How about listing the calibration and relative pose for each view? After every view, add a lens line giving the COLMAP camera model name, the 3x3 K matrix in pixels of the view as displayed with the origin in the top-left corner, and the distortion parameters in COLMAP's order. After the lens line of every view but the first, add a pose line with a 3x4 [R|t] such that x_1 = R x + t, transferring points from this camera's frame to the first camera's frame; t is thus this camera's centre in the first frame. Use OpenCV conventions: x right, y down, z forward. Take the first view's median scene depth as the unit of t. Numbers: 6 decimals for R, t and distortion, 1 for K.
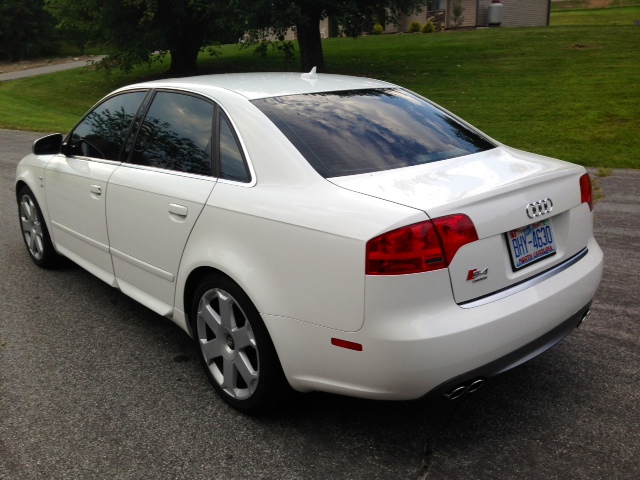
lens RADIAL K [[605.2, 0, 322.7], [0, 605.2, 244.2], [0, 0, 1]] dist [0.011321, 0.000000]
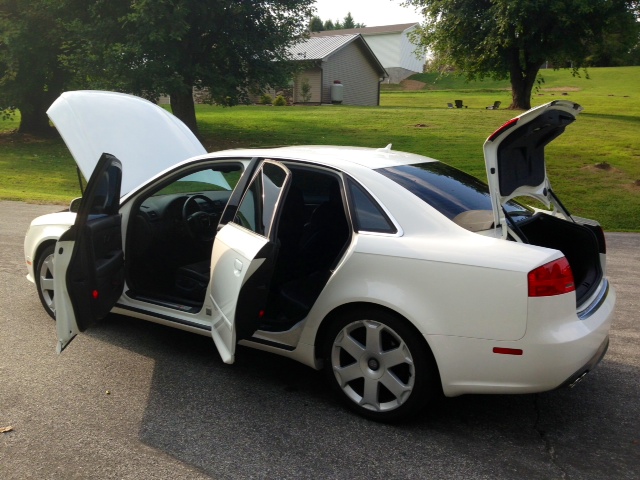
lens RADIAL K [[605.2, 0, 313.8], [0, 605.2, 239.2], [0, 0, 1]] dist [0.011321, 0.000000]
pose [[0.963111, -0.007100, 0.269012, -0.500055], [0.037489, 0.993444, -0.108000, 0.032889], [-0.266481, 0.114101, 0.957063, -0.134460]]
